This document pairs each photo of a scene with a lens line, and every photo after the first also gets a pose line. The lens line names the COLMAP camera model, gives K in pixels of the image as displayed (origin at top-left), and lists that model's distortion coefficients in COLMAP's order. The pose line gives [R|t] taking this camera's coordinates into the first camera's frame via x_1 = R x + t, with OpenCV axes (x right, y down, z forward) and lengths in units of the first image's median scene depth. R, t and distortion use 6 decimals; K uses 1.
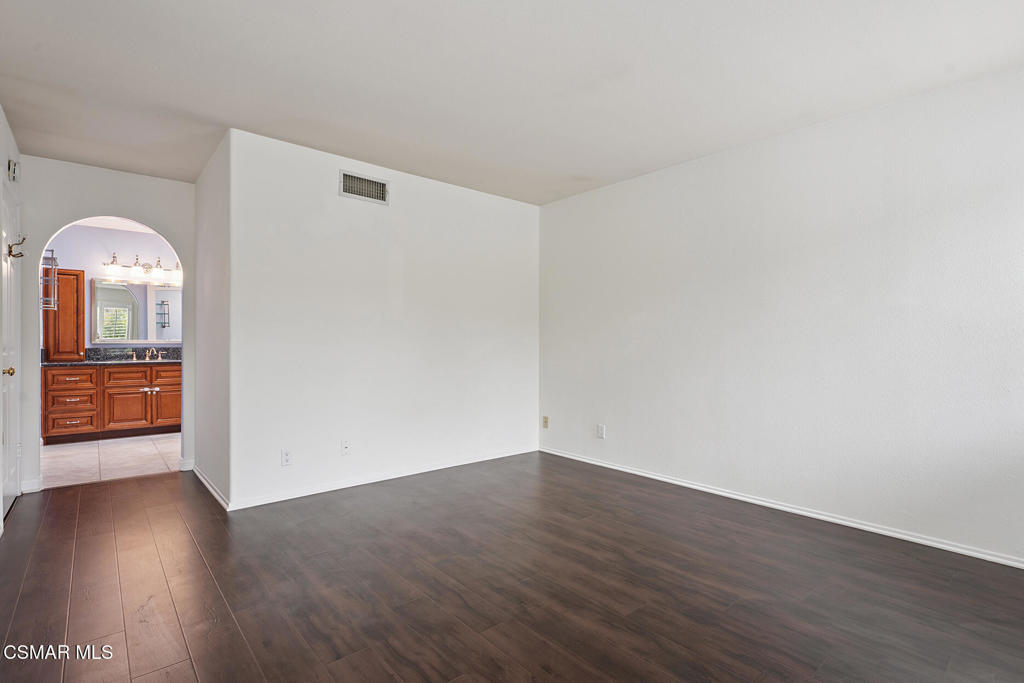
lens RADIAL K [[489.4, 0, 514.7], [0, 489.4, 346.5], [0, 0, 1]] dist [-0.014182, 0.000386]
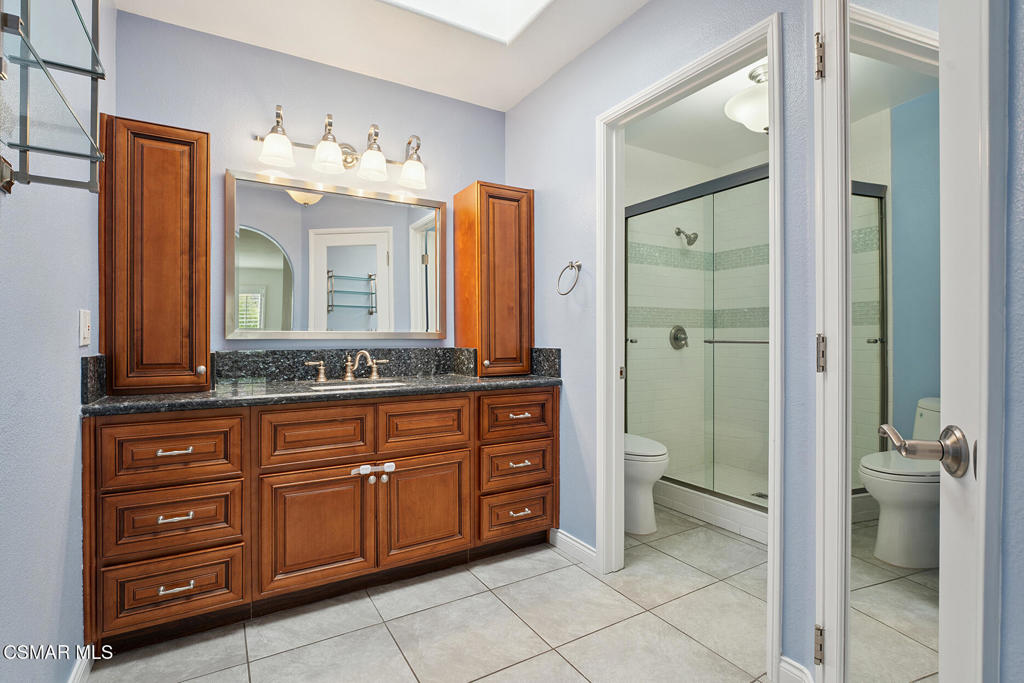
lens RADIAL K [[489.4, 0, 509.6], [0, 489.4, 336.3], [0, 0, 1]] dist [-0.014182, 0.000386]
pose [[0.985722, 0.001779, -0.168372, -0.619764], [-0.002298, 0.999993, -0.002889, -0.008243], [0.168366, 0.003234, 0.985719, 0.694644]]
